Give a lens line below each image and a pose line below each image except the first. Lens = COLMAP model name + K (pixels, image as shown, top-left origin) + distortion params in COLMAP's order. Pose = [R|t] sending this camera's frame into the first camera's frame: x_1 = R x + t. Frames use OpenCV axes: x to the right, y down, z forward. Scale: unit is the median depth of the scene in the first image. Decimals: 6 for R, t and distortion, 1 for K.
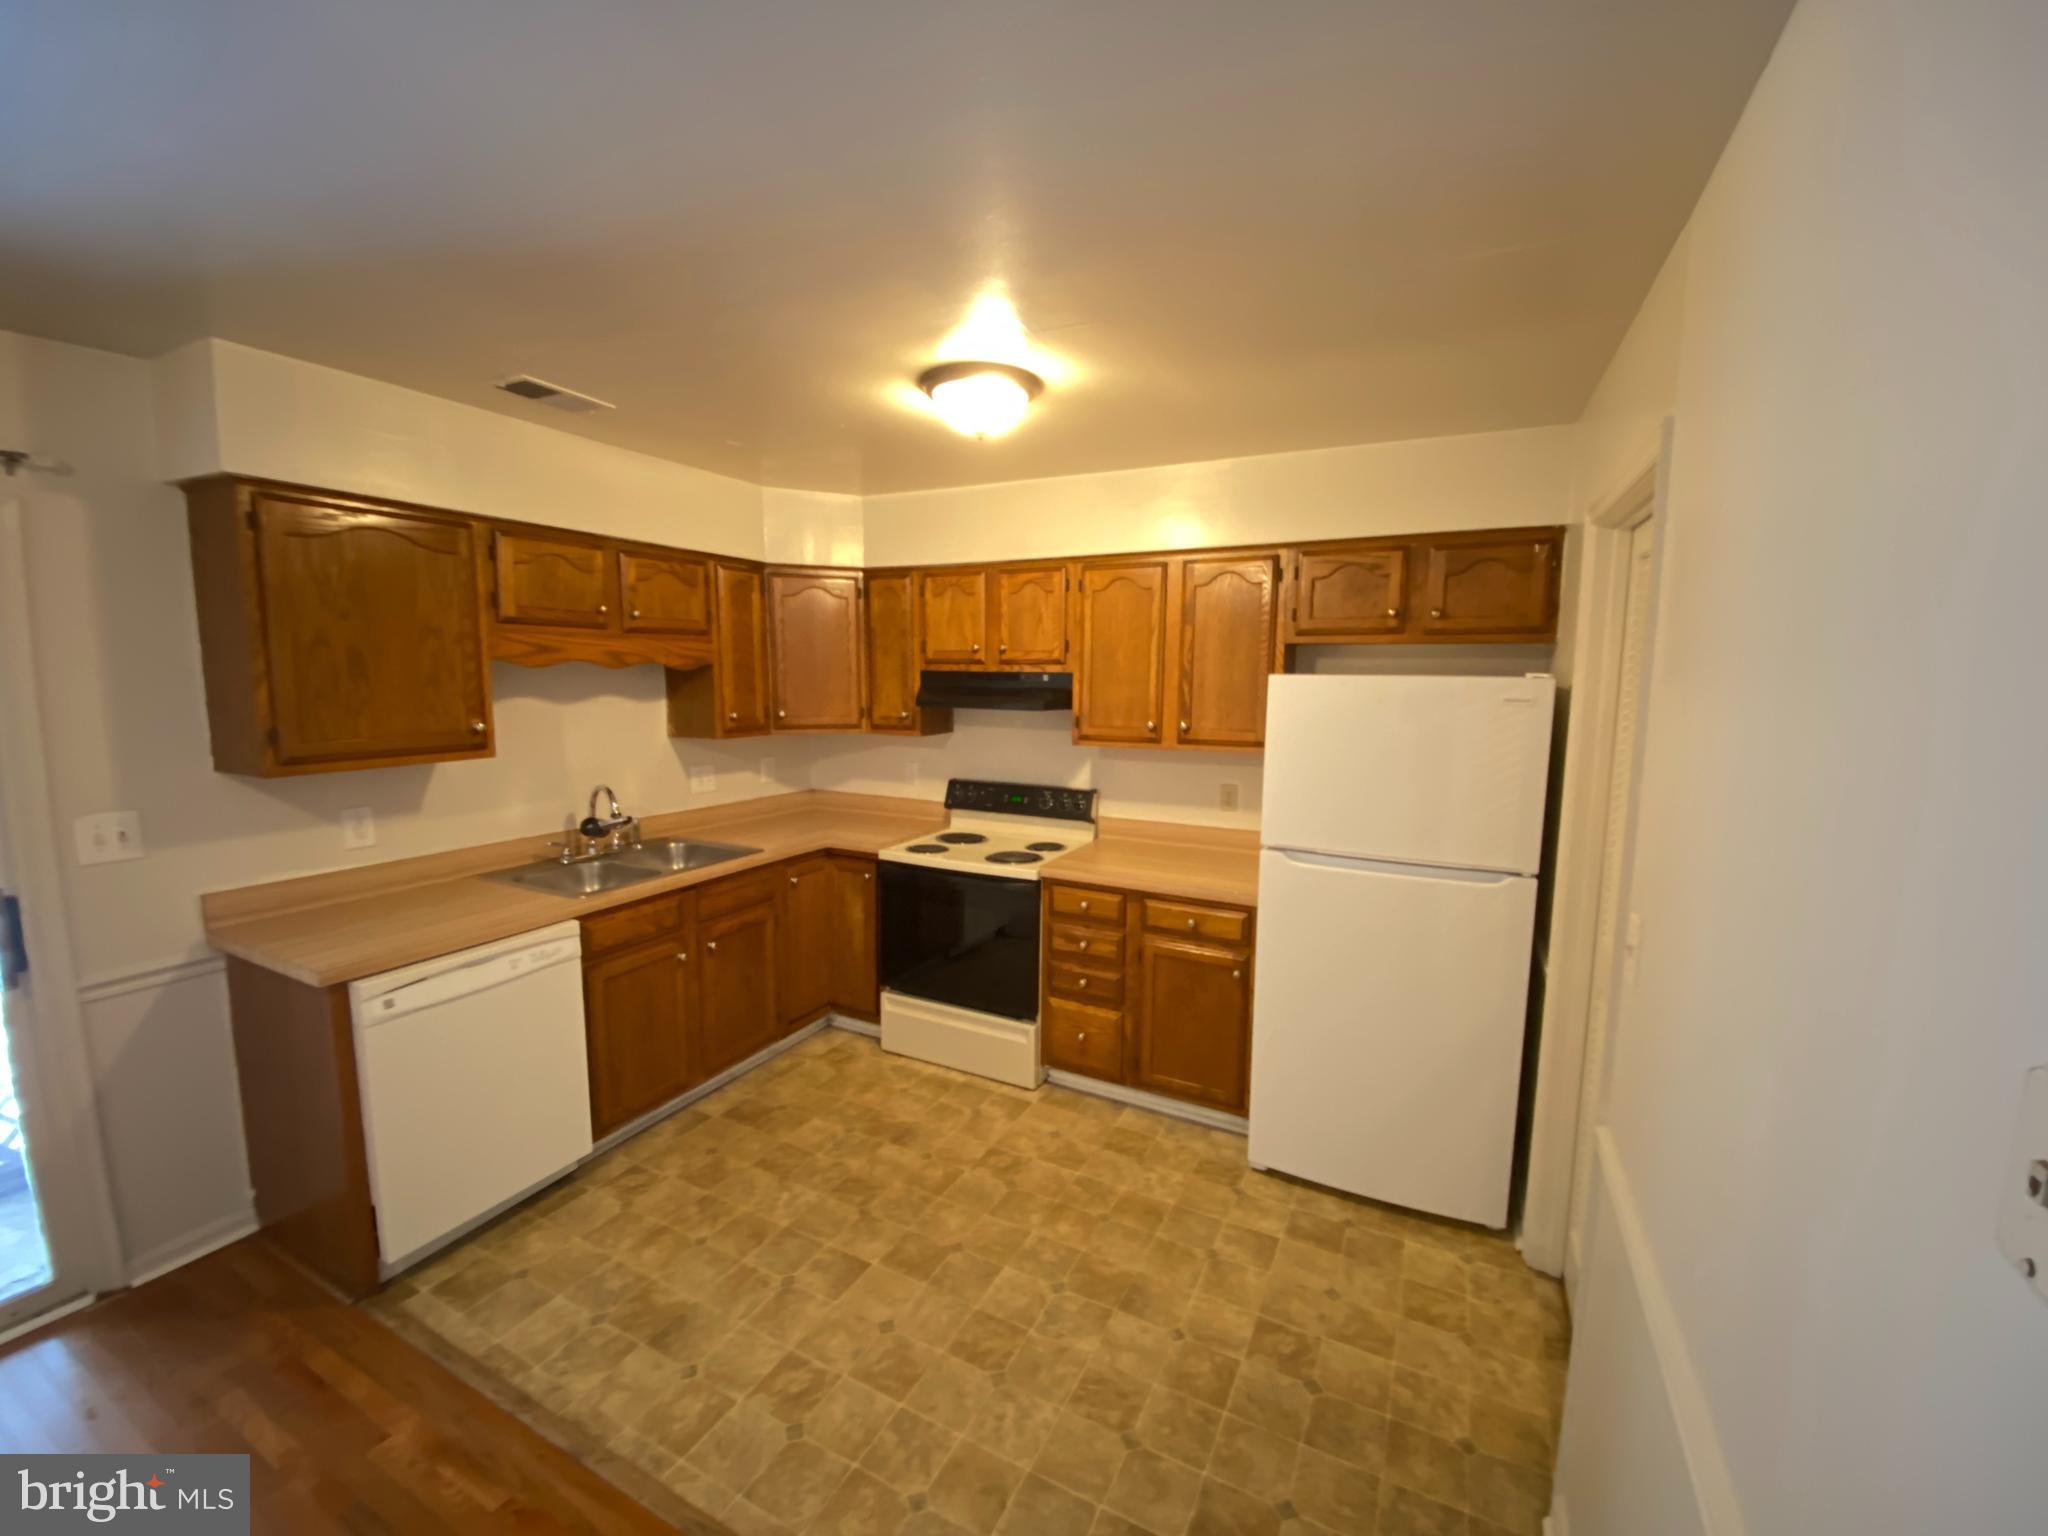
lens RADIAL K [[827.0, 0, 1027.5], [0, 827.0, 750.0], [0, 0, 1]] dist [0.029951, -0.025687]
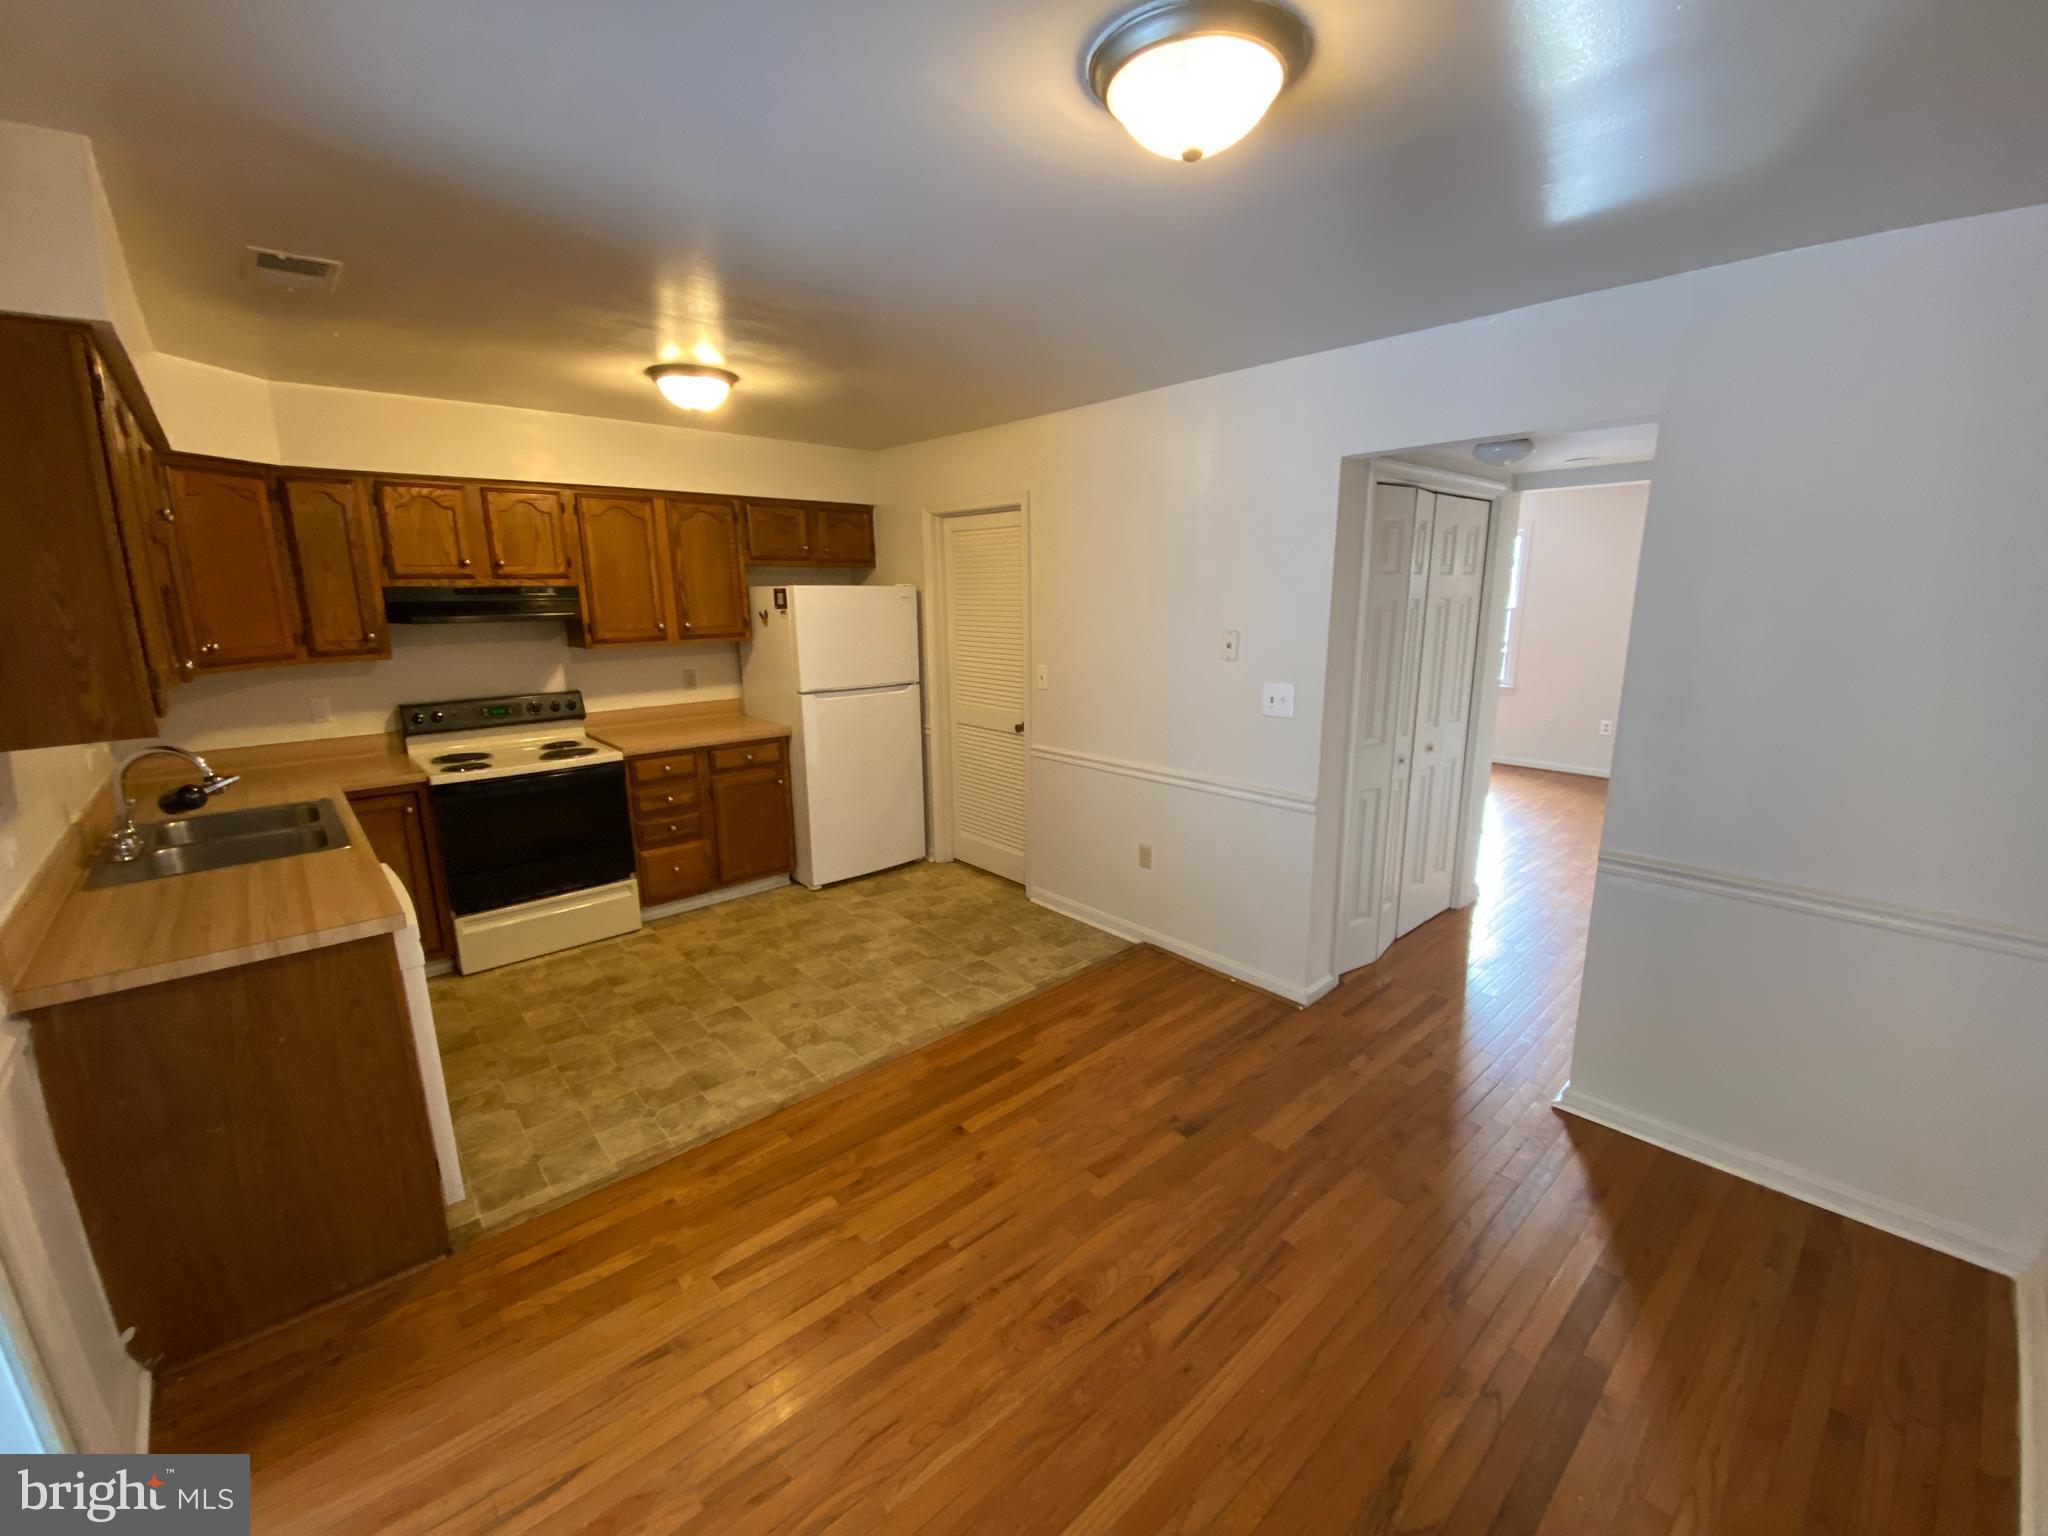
lens RADIAL K [[829.4, 0, 1025.1], [0, 829.4, 769.1], [0, 0, 1]] dist [0.011780, -0.016898]
pose [[0.350725, -0.209104, 0.912835, -0.921470], [0.102769, 0.977459, 0.184422, 0.006735], [-0.930822, 0.029130, 0.364309, 0.008326]]
